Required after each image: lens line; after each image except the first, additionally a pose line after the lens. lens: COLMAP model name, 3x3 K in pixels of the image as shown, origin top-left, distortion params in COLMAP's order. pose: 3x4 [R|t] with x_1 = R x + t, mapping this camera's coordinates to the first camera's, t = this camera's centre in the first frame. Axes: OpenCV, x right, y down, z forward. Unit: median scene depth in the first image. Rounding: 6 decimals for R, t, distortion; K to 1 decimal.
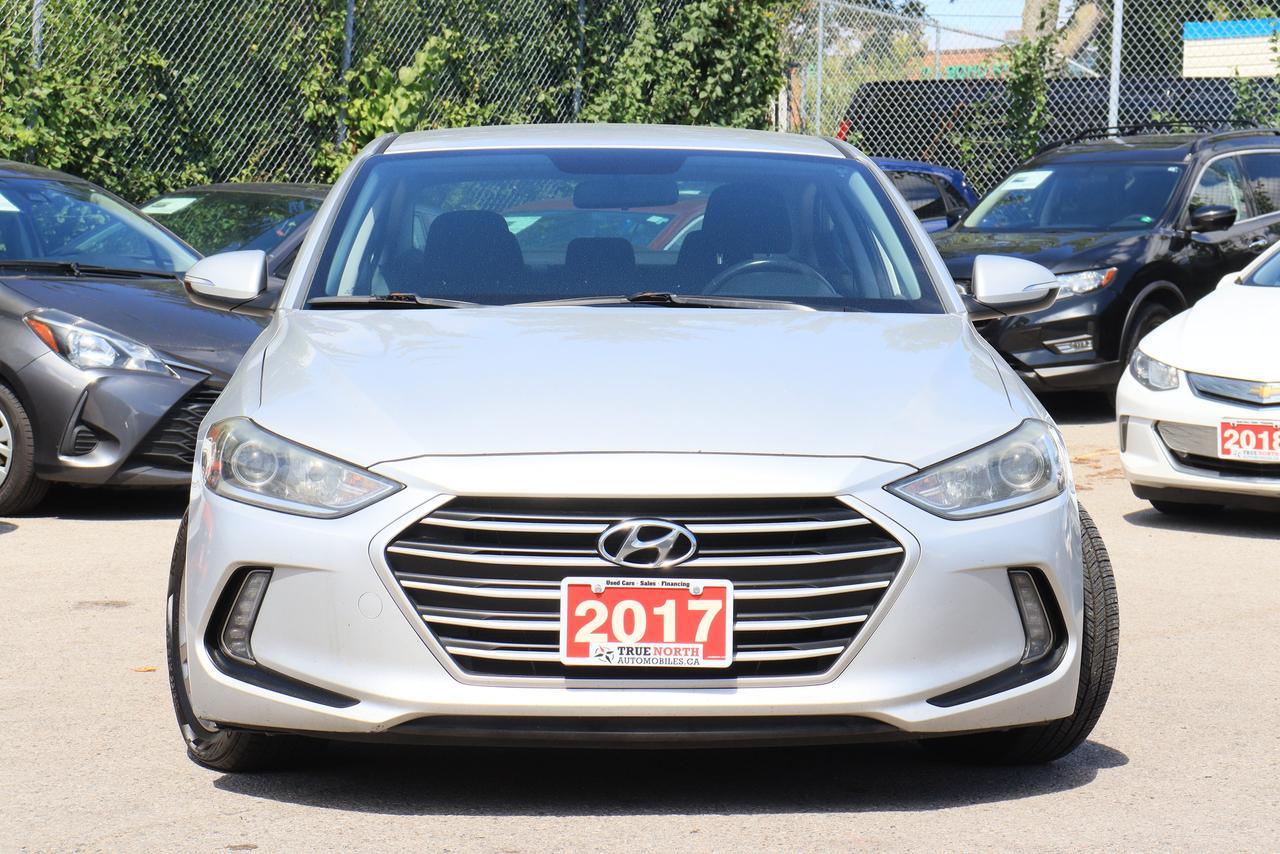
lens RADIAL K [[3179.2, 0, 639.3], [0, 3179.2, 425.7], [0, 0, 1]] dist [0.285132, 0.000000]
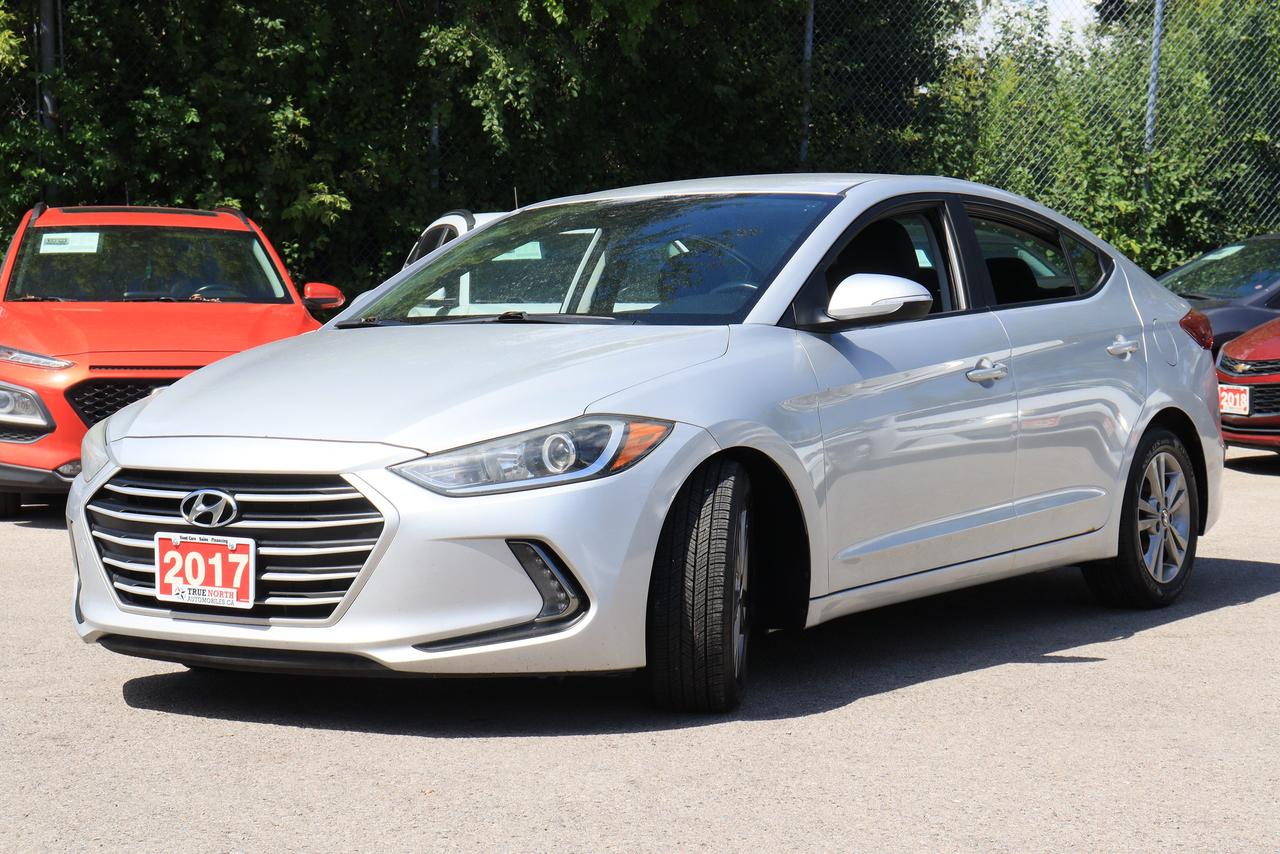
lens RADIAL K [[2277.0, 0, 640.8], [0, 2277.0, 428.2], [0, 0, 1]] dist [0.375666, 0.000000]
pose [[0.770015, 0.009086, -0.637961, 0.723431], [-0.009828, 0.999949, 0.002380, 0.001269], [0.637950, 0.004437, 0.770065, 0.399620]]
